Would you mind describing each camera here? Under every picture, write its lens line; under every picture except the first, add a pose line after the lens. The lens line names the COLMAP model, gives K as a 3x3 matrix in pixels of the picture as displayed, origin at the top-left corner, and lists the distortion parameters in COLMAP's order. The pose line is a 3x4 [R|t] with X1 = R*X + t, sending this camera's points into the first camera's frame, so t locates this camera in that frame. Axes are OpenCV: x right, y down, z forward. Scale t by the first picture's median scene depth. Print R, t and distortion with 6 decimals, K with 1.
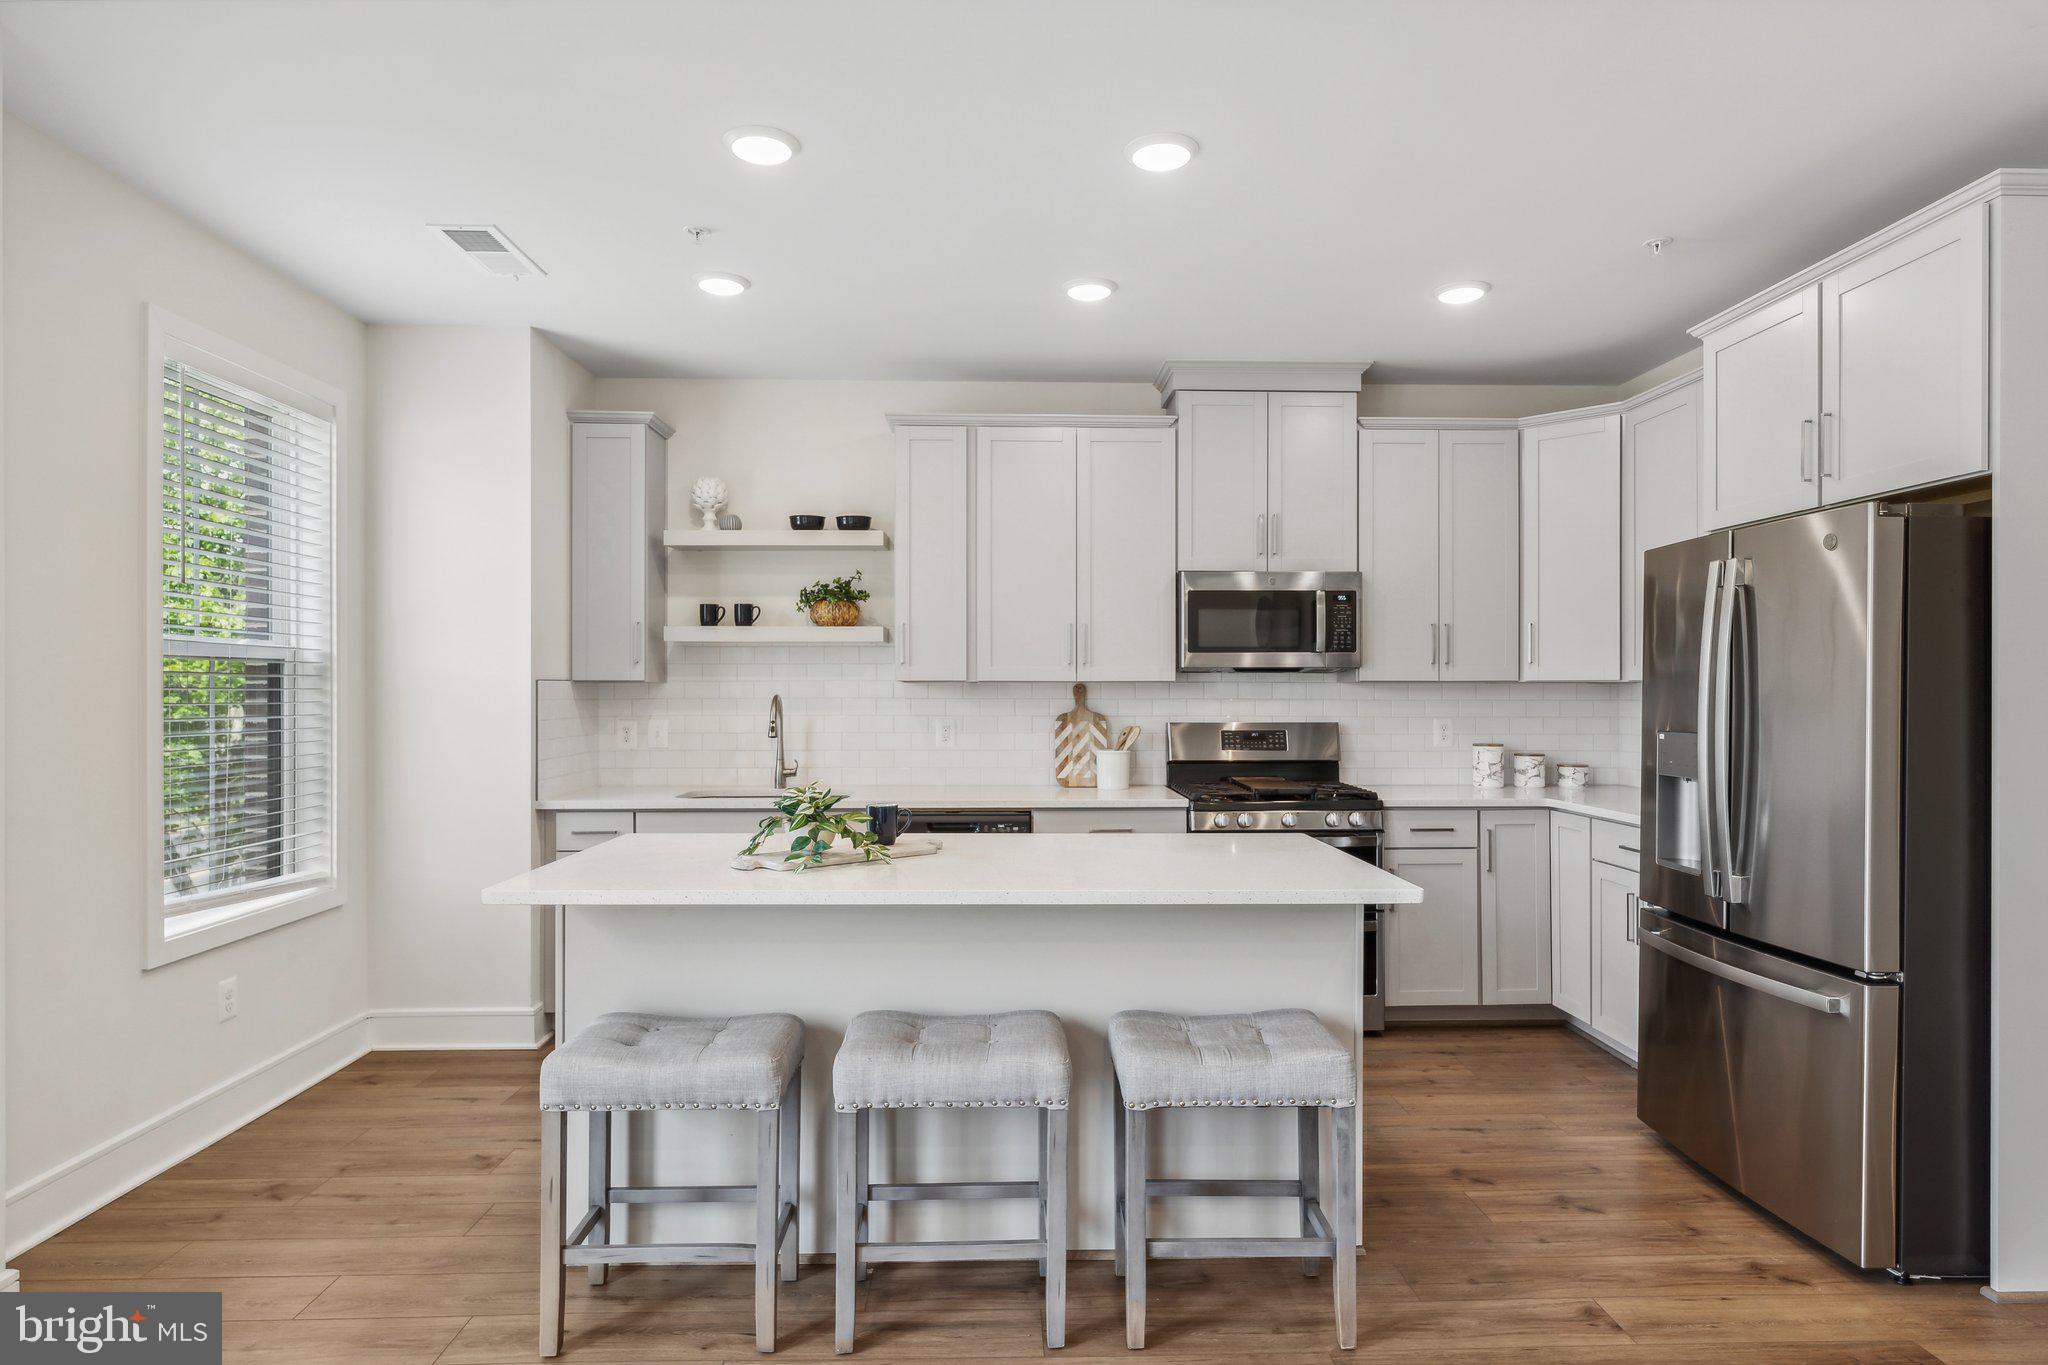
lens RADIAL K [[1133.4, 0, 1027.8], [0, 1133.4, 692.2], [0, 0, 1]] dist [-0.002165, 0.000148]
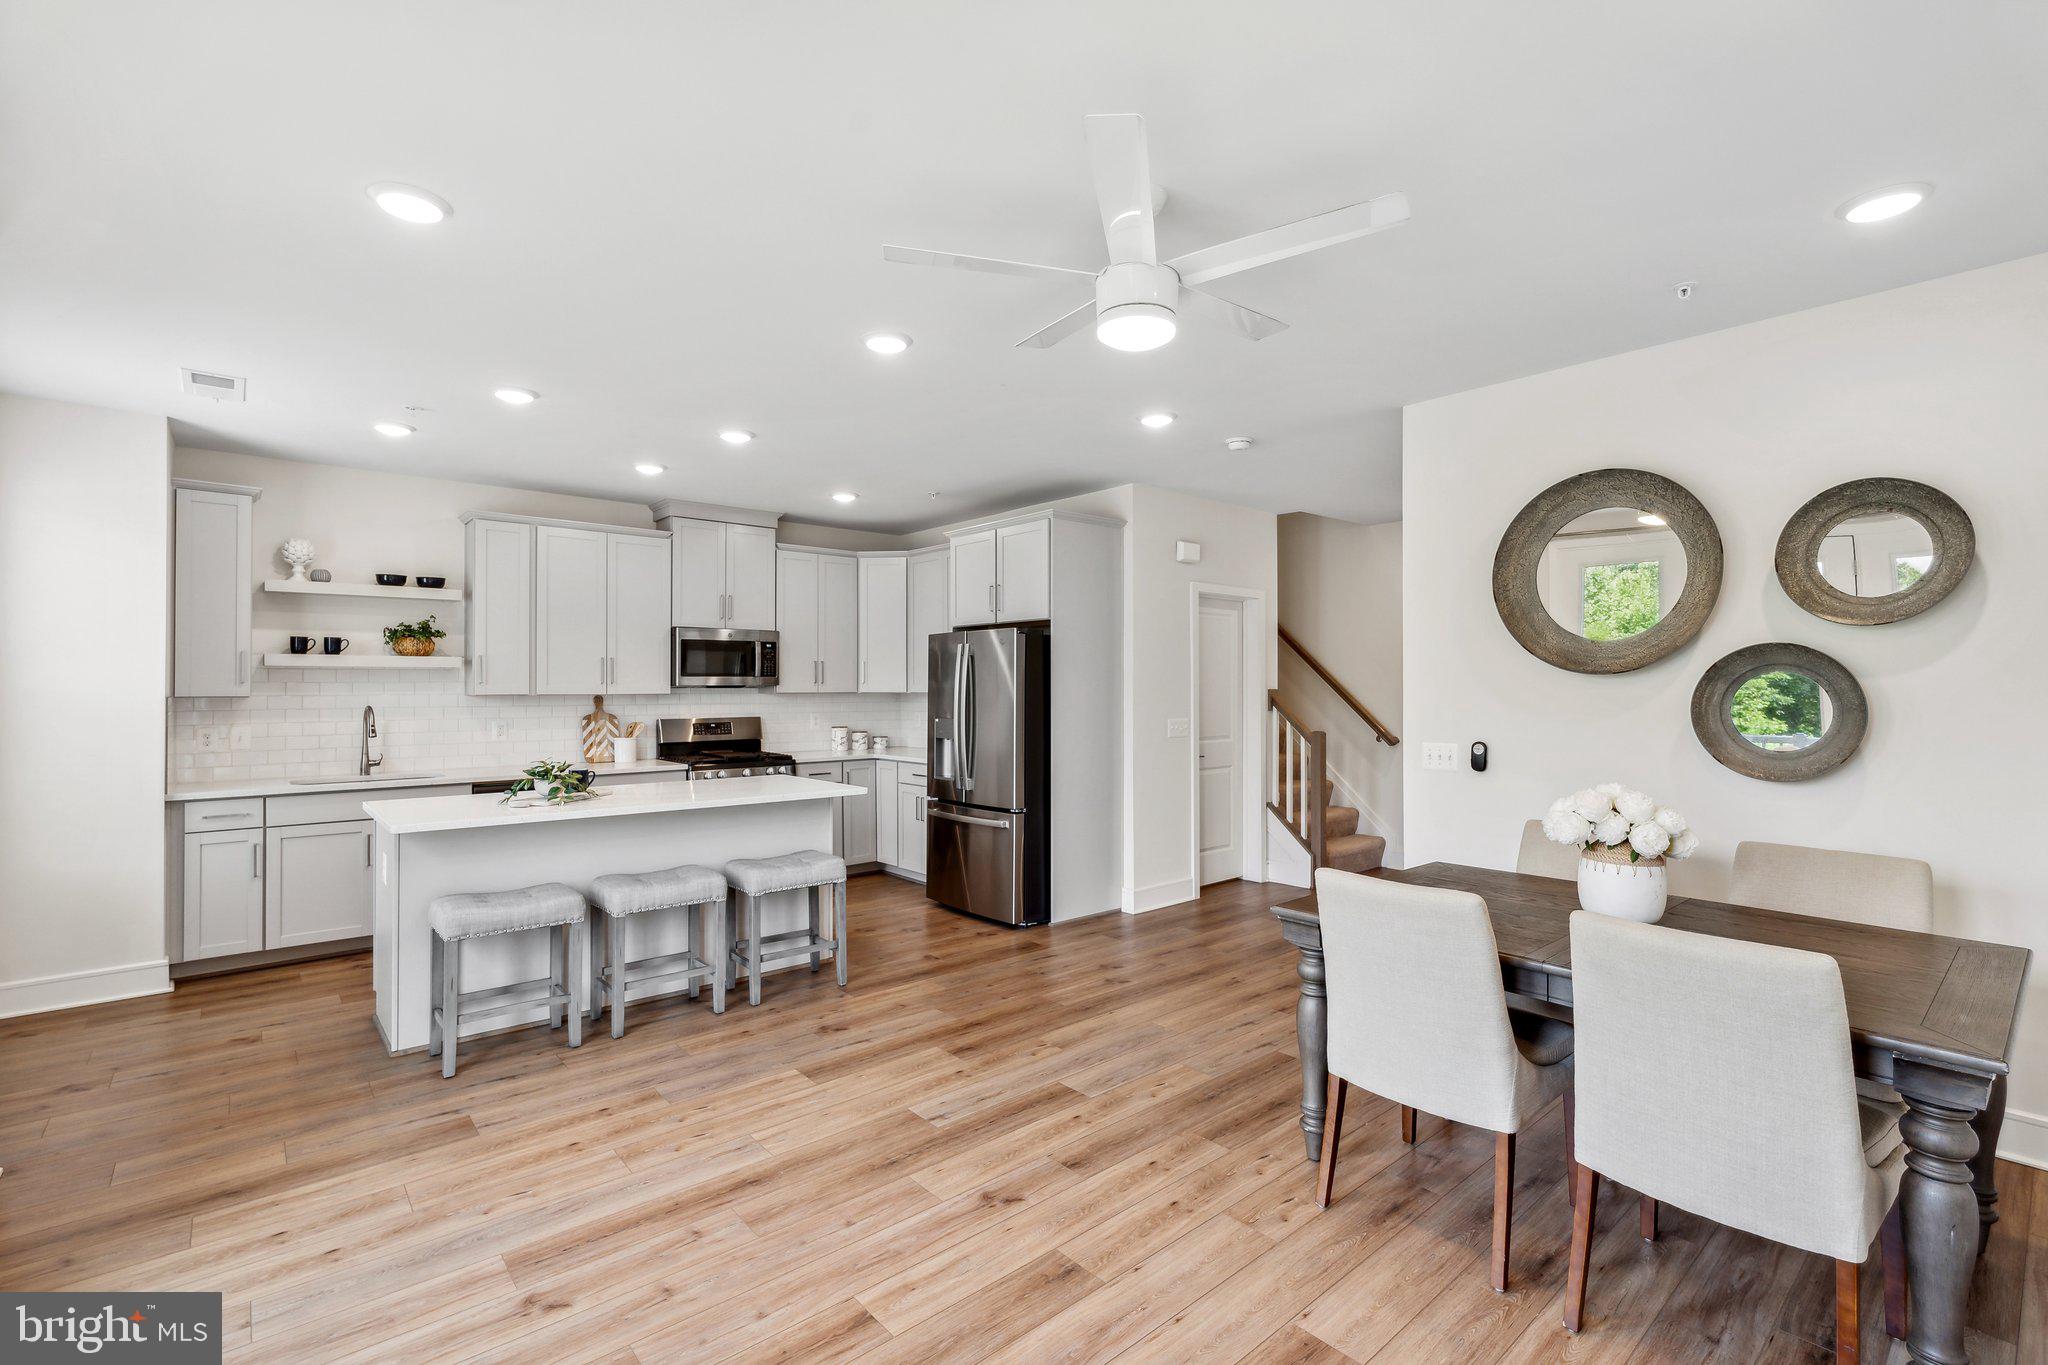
lens RADIAL K [[916.9, 0, 1024.0], [0, 916.9, 682.5], [0, 0, 1]] dist [0.002534, 0.000172]
pose [[0.778759, 0.000556, 0.627323, -0.302016], [0.003831, 0.999977, -0.005642, -0.016775], [-0.627312, 0.006797, 0.778738, -0.351651]]
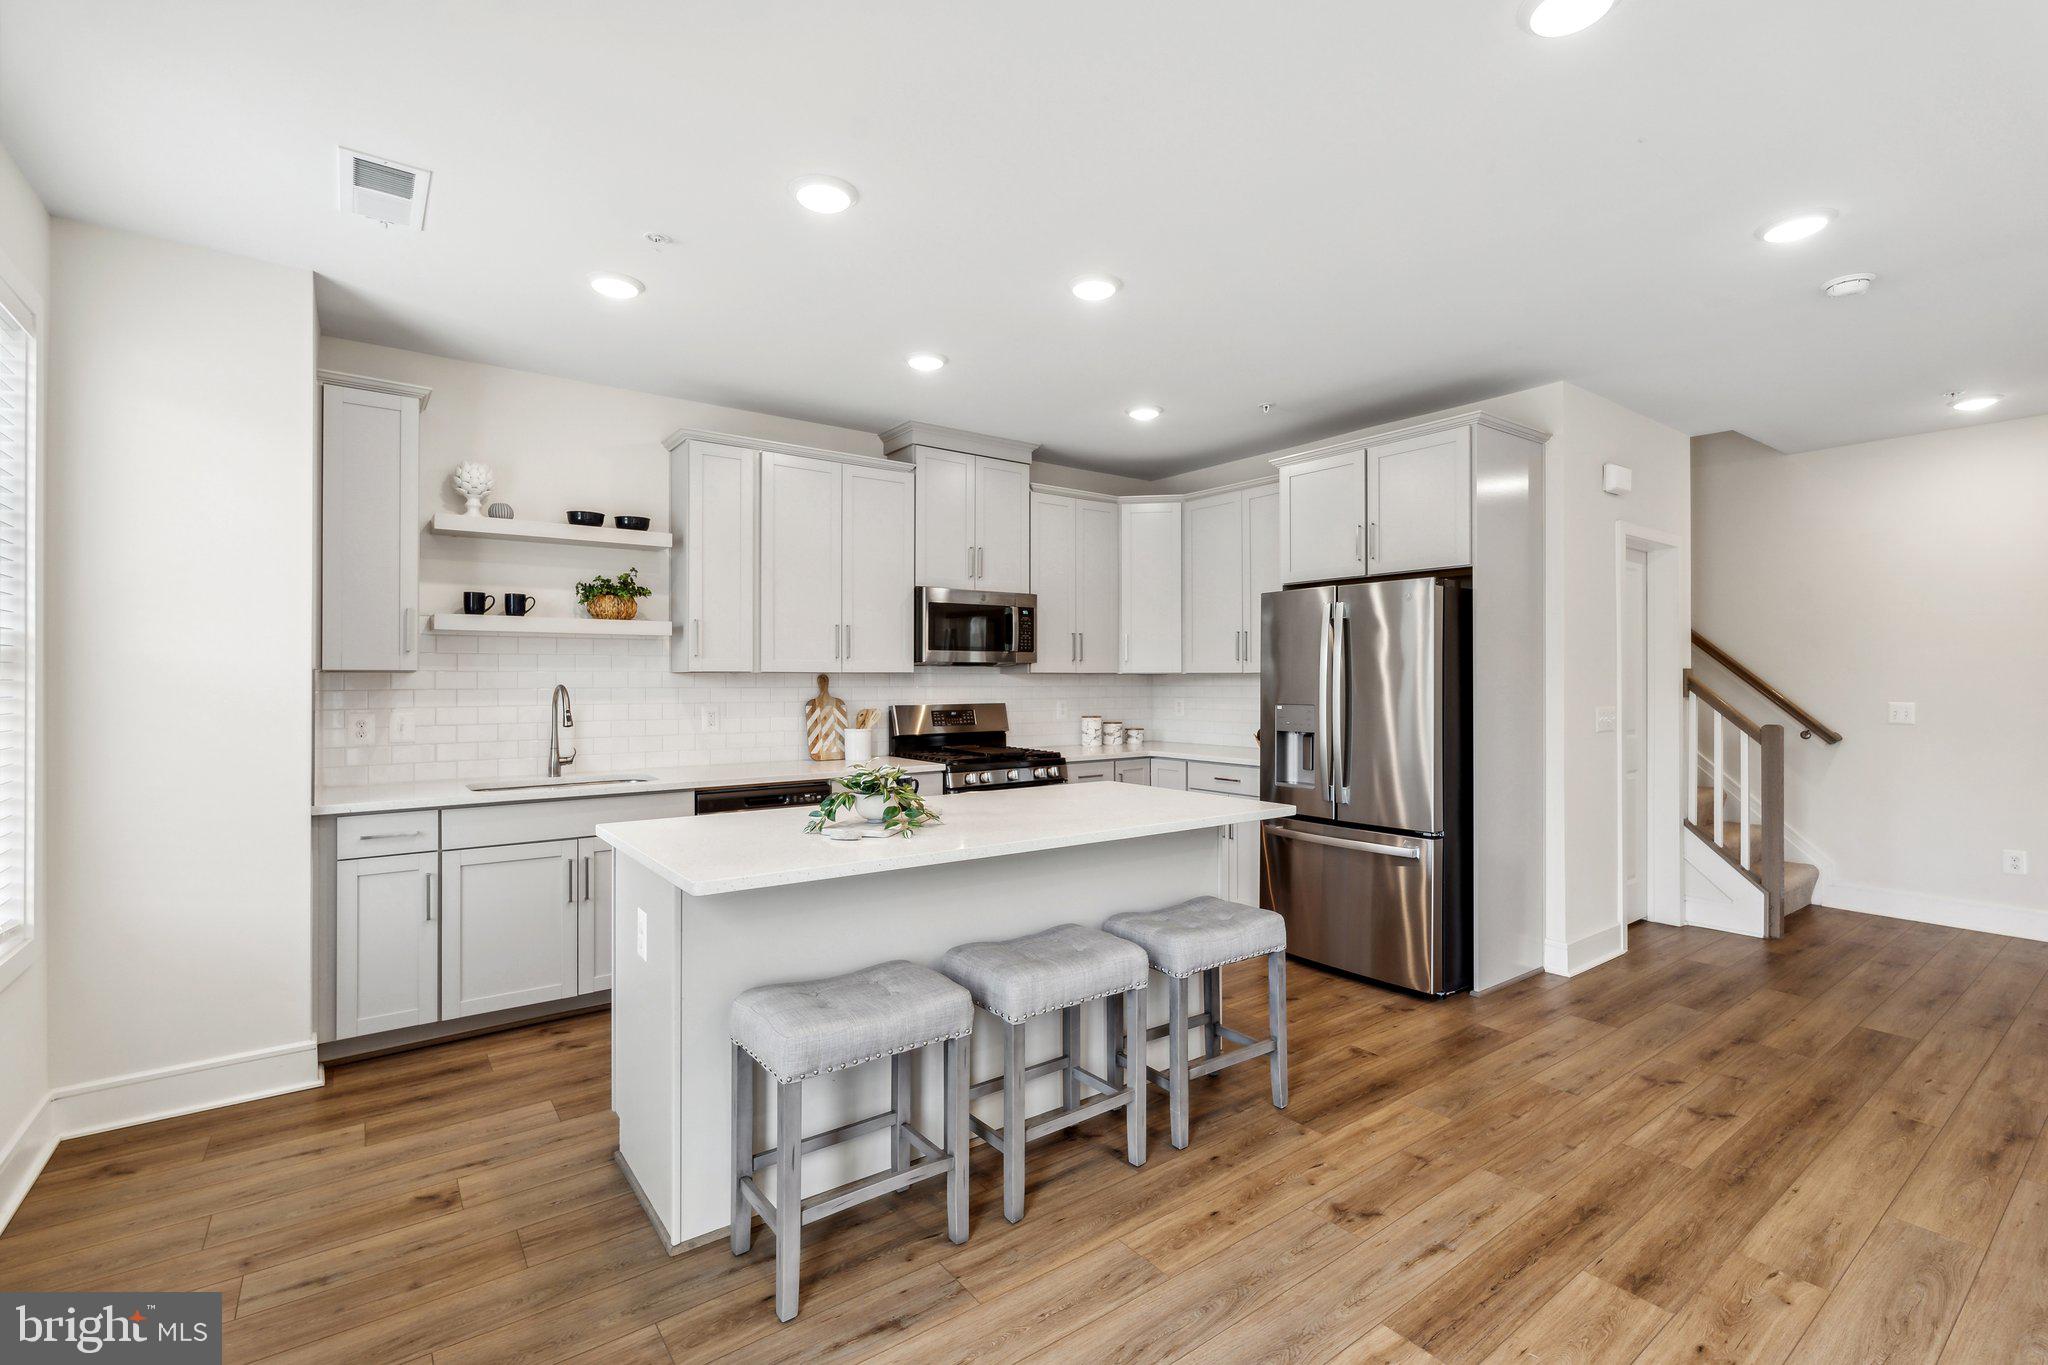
lens RADIAL K [[908.3, 0, 1030.0], [0, 908.3, 677.5], [0, 0, 1]] dist [-0.002284, -0.000117]
pose [[0.820441, -0.000246, 0.571731, -0.344387], [0.002367, 0.999993, -0.002967, -0.000939], [-0.571726, 0.003788, 0.820436, 0.088692]]
